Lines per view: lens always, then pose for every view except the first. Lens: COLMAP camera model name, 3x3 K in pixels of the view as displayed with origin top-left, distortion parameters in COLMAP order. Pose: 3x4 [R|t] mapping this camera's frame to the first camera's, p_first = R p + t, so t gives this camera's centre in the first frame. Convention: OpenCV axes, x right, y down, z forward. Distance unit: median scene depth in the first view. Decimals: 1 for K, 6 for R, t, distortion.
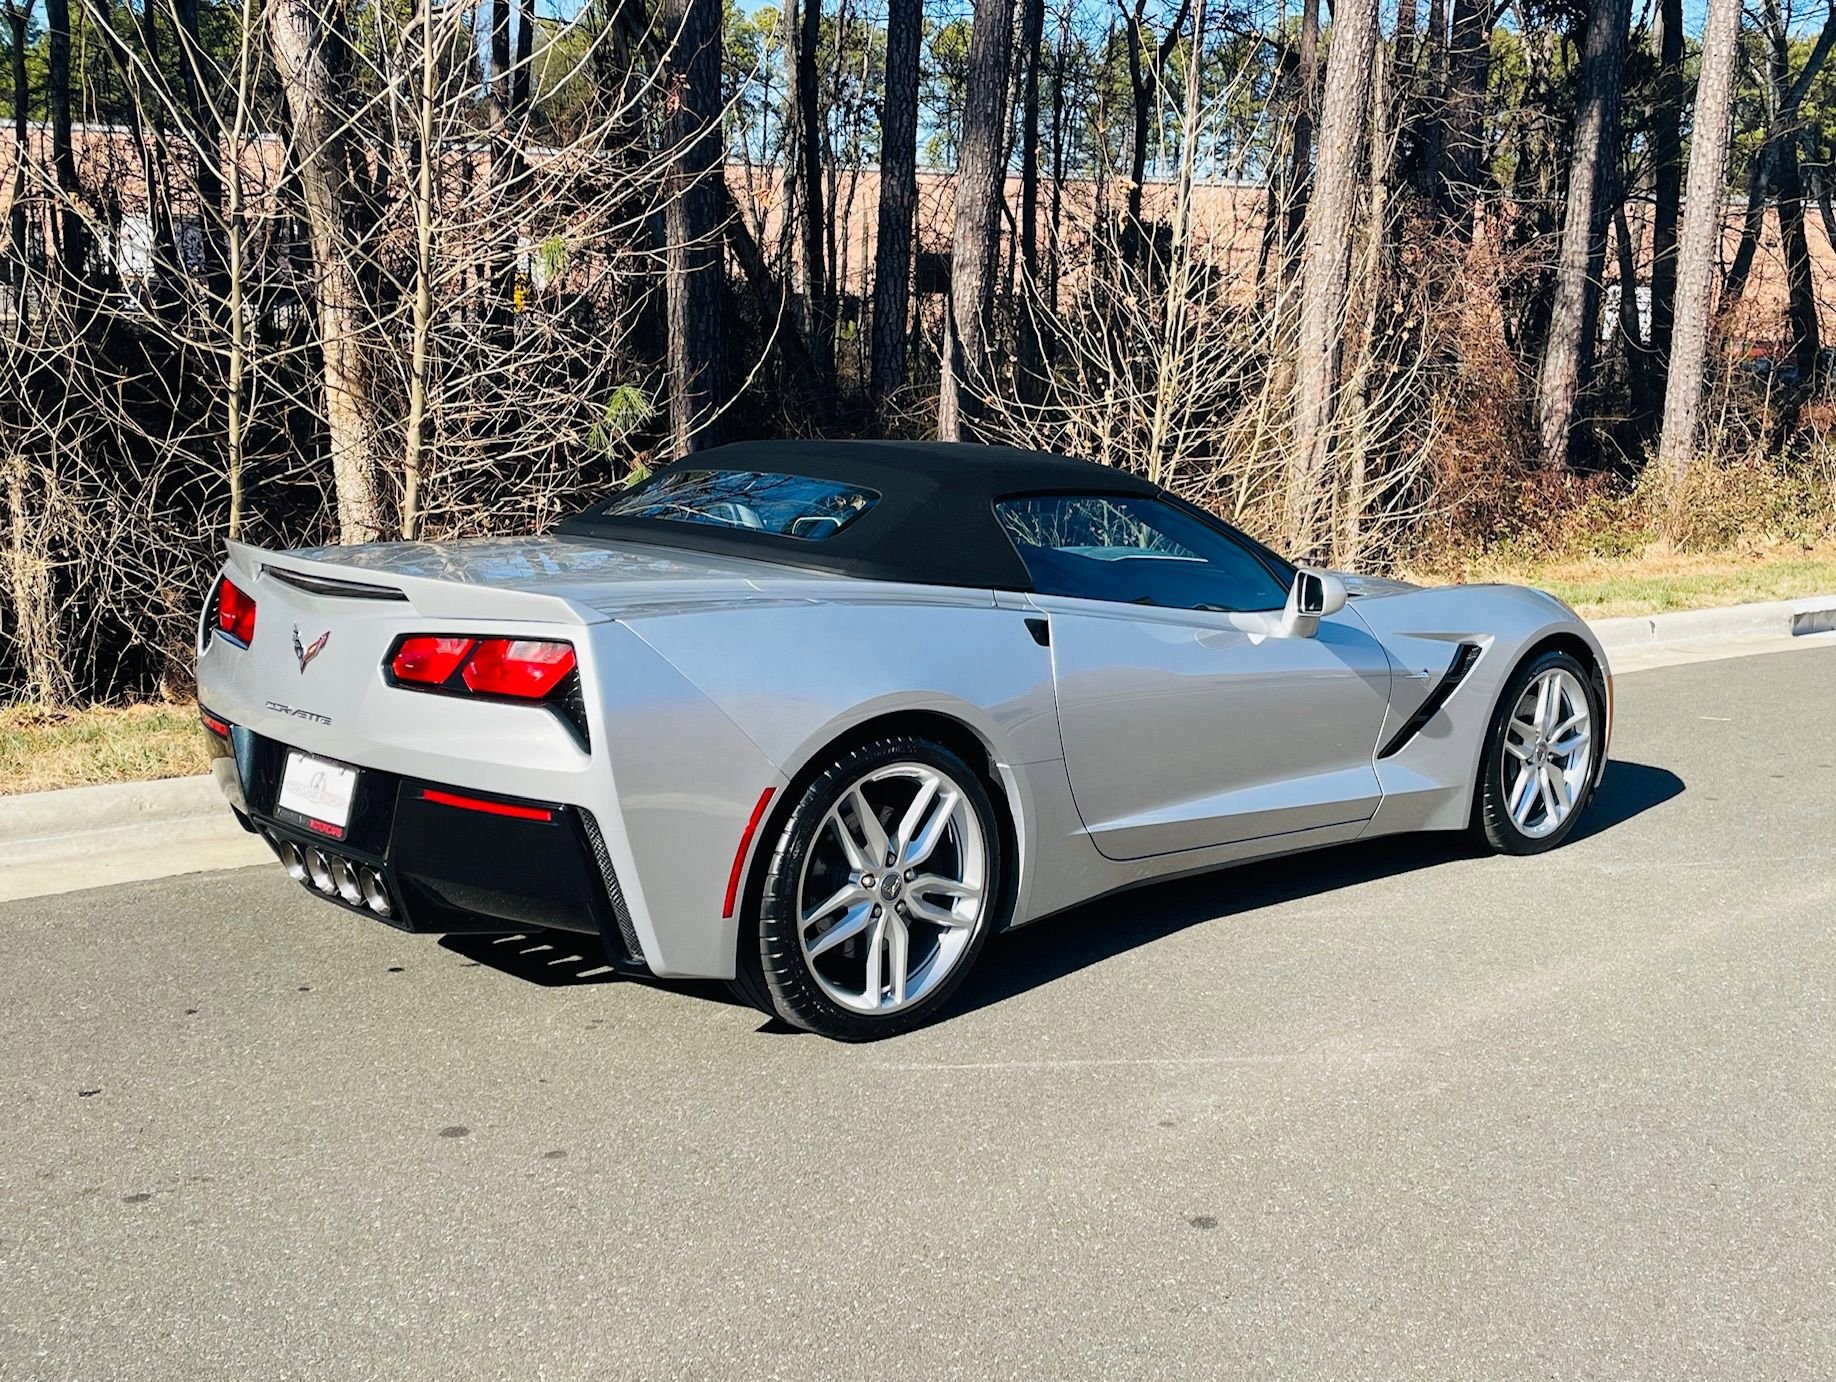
lens RADIAL K [[2199.1, 0, 951.3], [0, 2199.1, 706.8], [0, 0, 1]] dist [0.087567, 0.000000]
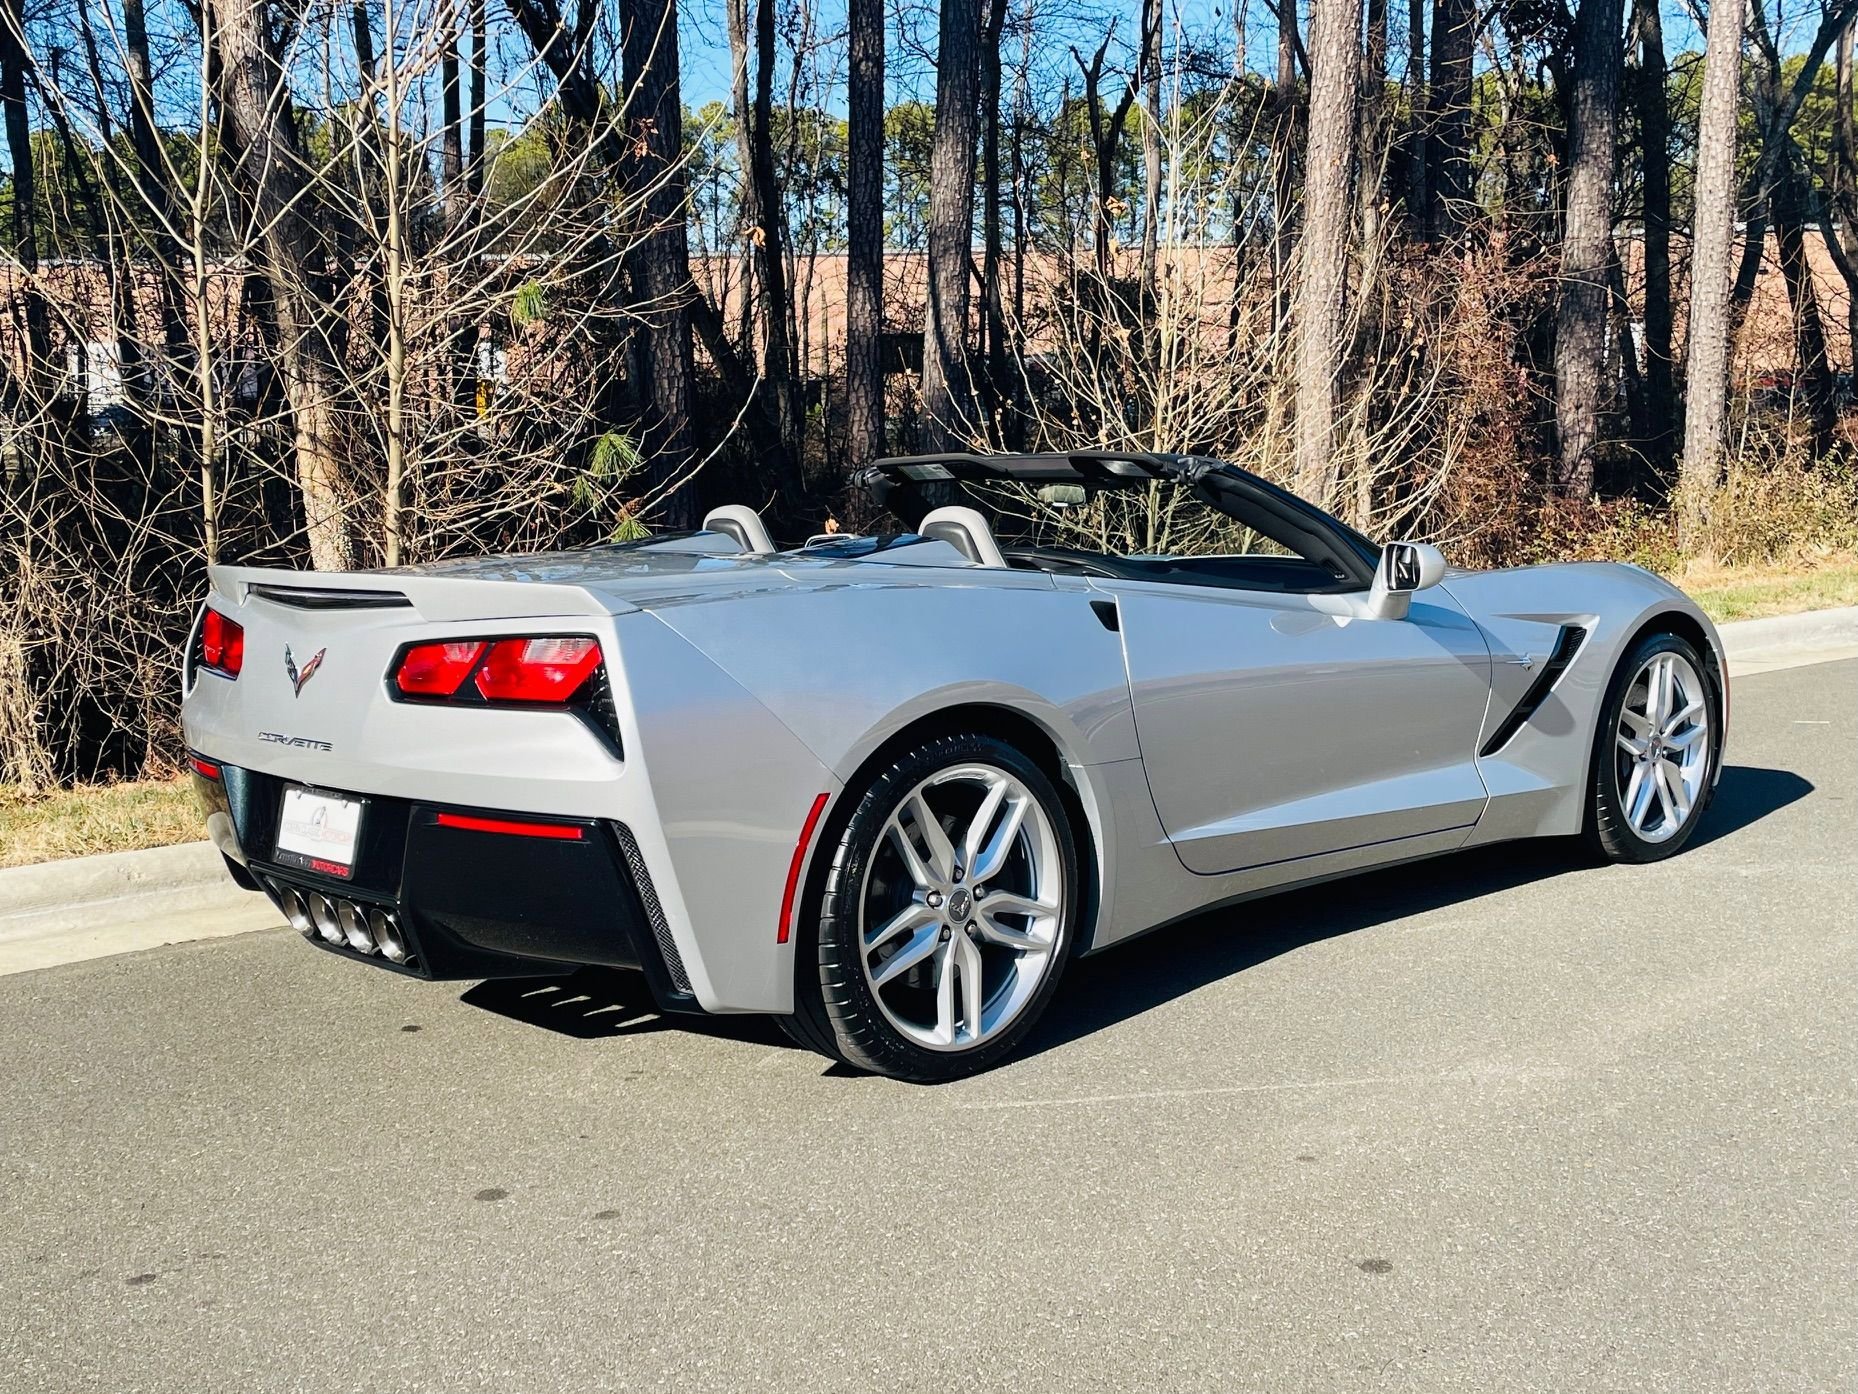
lens RADIAL K [[2213.2, 0, 806.8], [0, 2213.2, 732.9], [0, 0, 1]] dist [0.082285, 0.000000]
pose [[0.997428, -0.050009, -0.051350, -0.038133], [0.048339, 0.998277, -0.033260, 0.037738], [0.052924, 0.030692, 0.998127, 0.102558]]
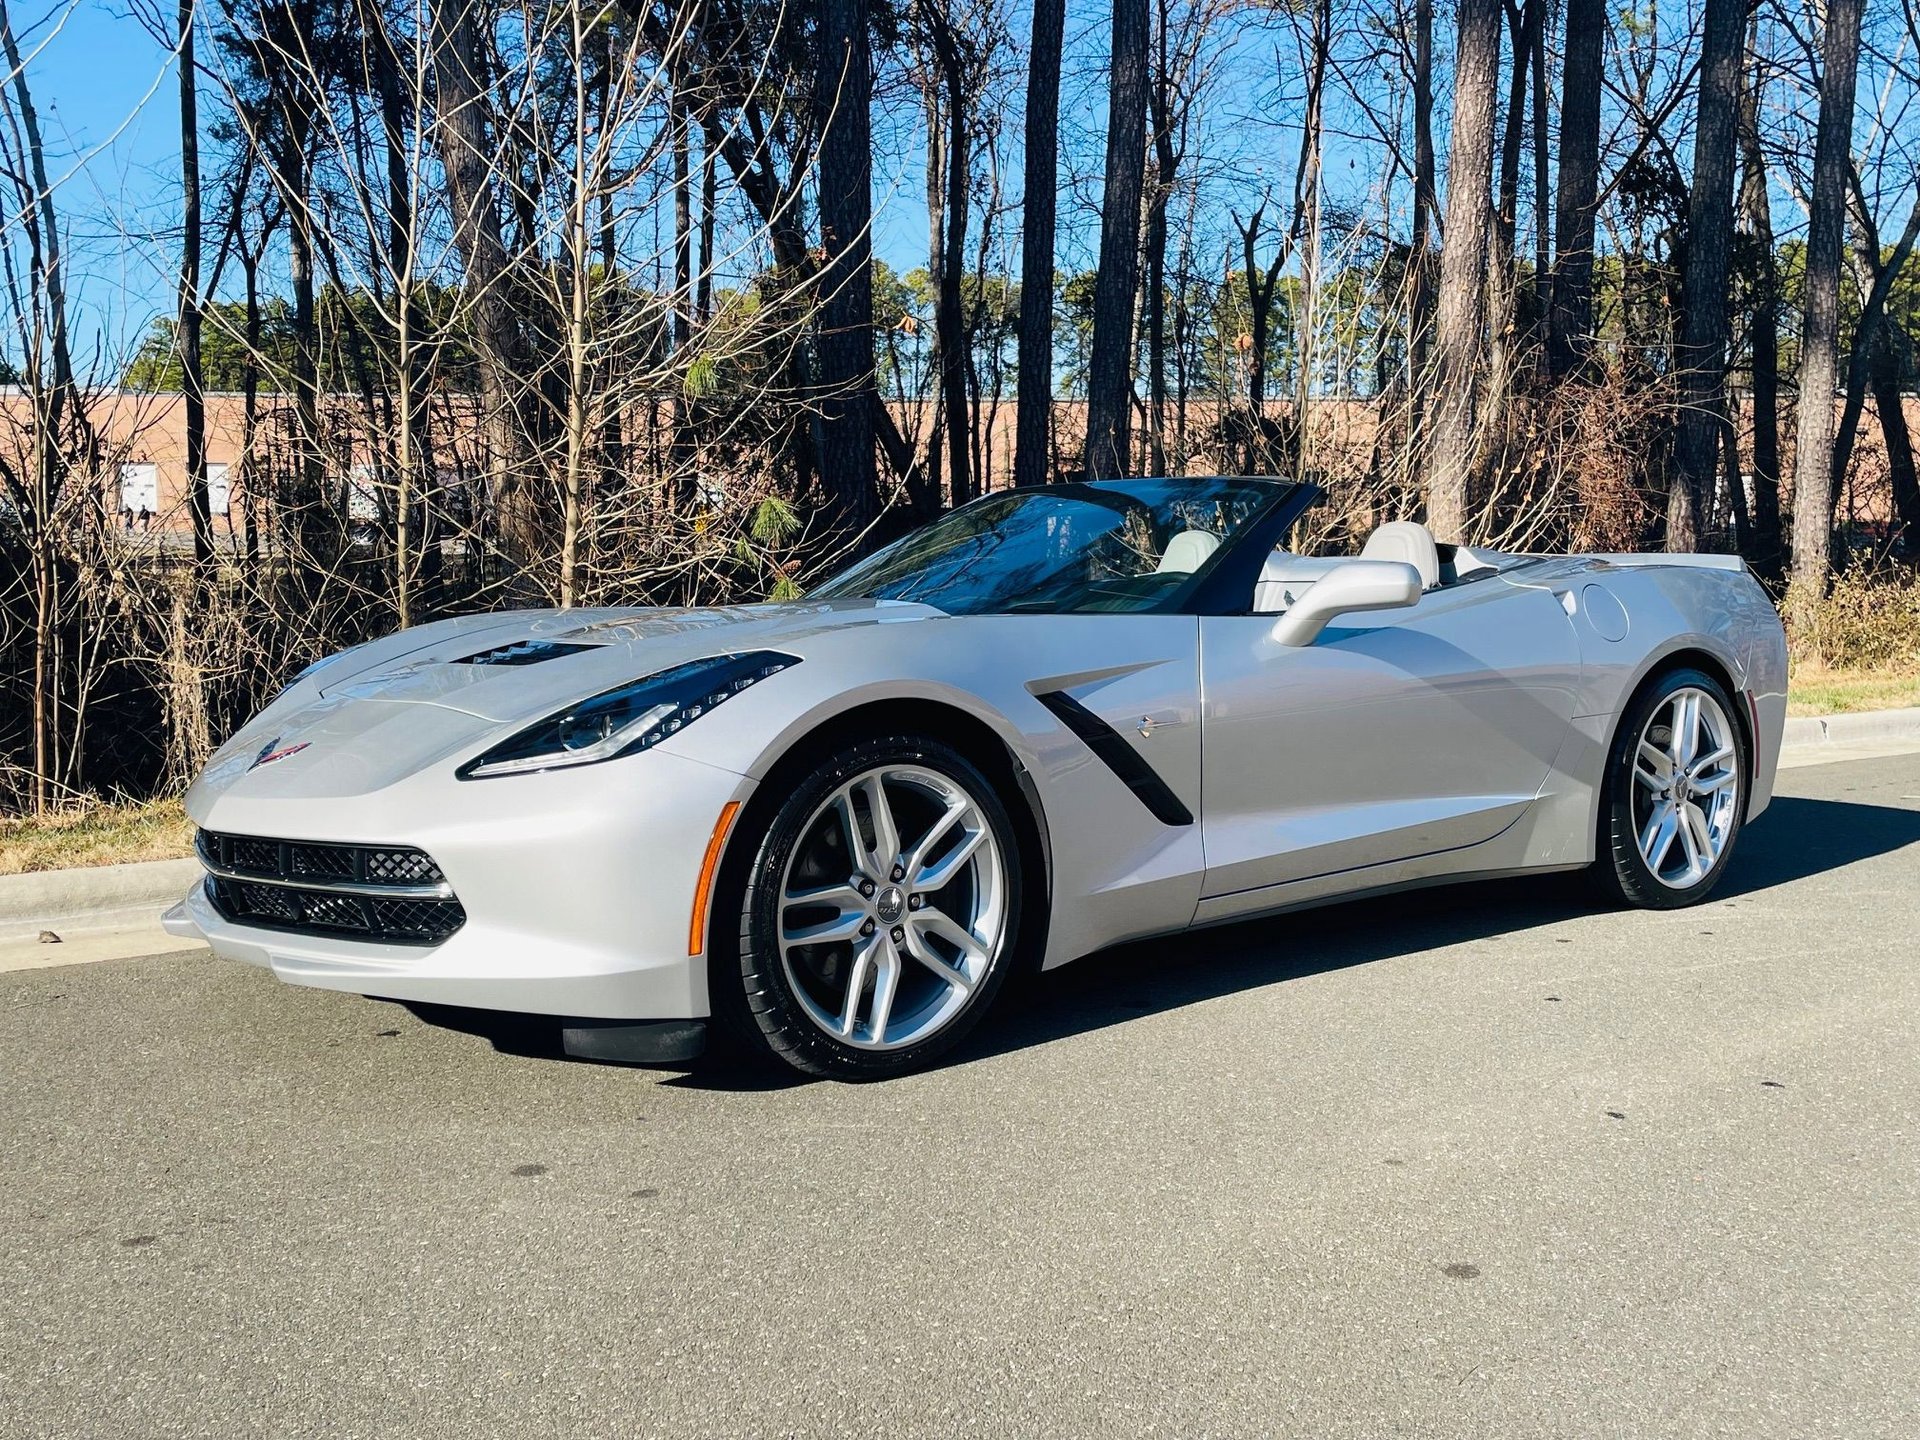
lens RADIAL K [[1975.3, 0, 923.5], [0, 1975.3, 709.1], [0, 0, 1]] dist [0.068244, 0.000000]
pose [[0.996091, -0.026781, -0.084180, -0.006805], [0.018399, 0.994937, -0.098805, 0.081753], [0.086400, 0.096870, 0.991540, 0.216011]]
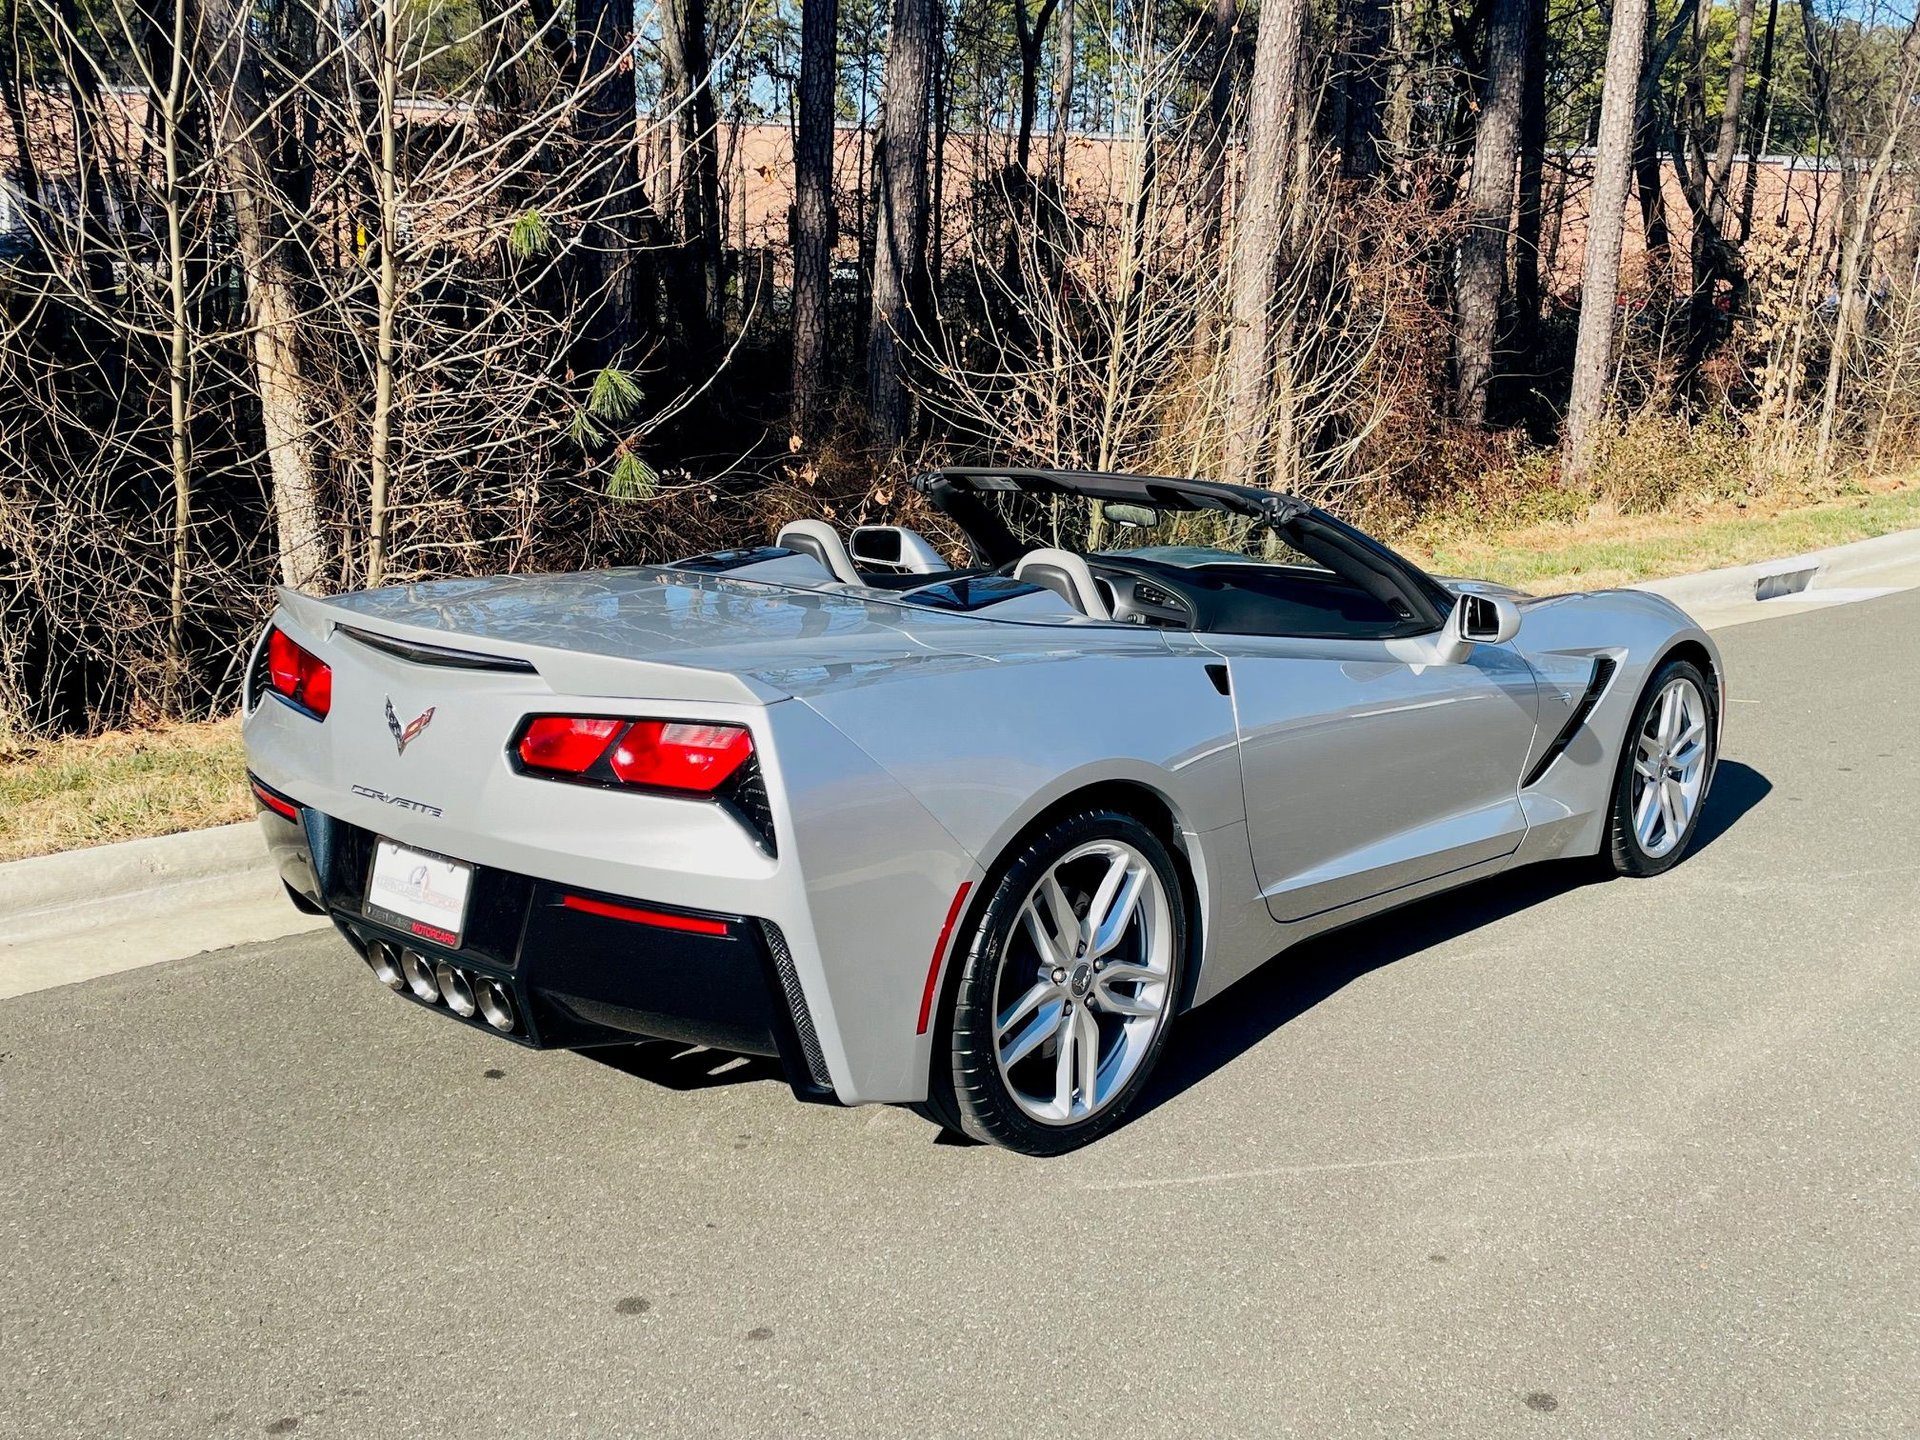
lens RADIAL K [[2113.0, 0, 945.9], [0, 2113.0, 722.8], [0, 0, 1]] dist [0.078217, 0.000000]
pose [[0.997390, -0.022554, 0.068584, -0.131718], [0.019891, 0.999031, 0.039269, -0.053000], [-0.069403, -0.037803, 0.996872, 0.155643]]
